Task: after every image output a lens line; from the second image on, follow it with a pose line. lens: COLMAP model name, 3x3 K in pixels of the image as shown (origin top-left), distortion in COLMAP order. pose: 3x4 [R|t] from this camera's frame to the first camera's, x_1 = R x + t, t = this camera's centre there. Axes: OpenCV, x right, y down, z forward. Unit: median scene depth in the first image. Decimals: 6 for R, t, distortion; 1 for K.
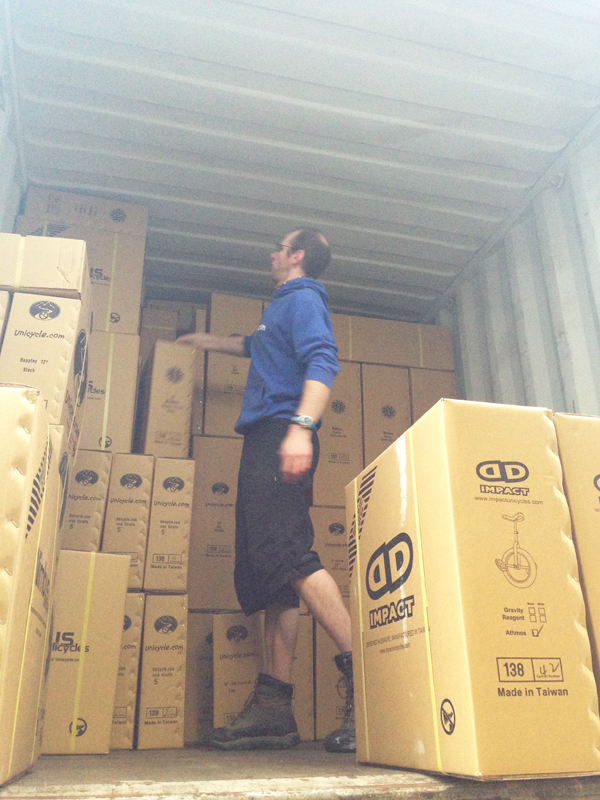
lens RADIAL K [[759.9, 0, 300.1], [0, 759.9, 398.1], [0, 0, 1]] dist [0.047352, 0.000000]
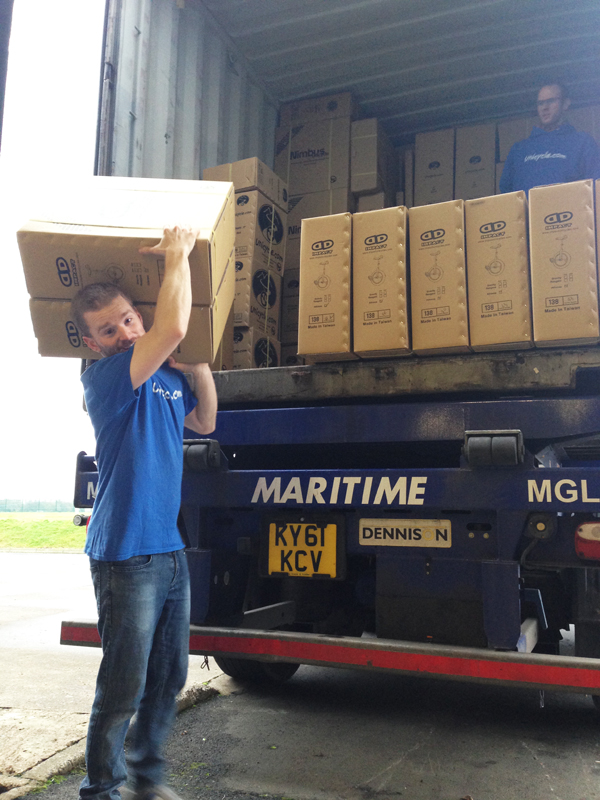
lens RADIAL K [[759.9, 0, 301.5], [0, 759.9, 398.2], [0, 0, 1]] dist [0.047352, 0.000000]
pose [[0.801025, -0.081748, -0.593023, 1.544811], [0.221304, 0.960892, 0.166469, 0.139473], [0.556222, -0.264584, 0.787790, -1.038647]]
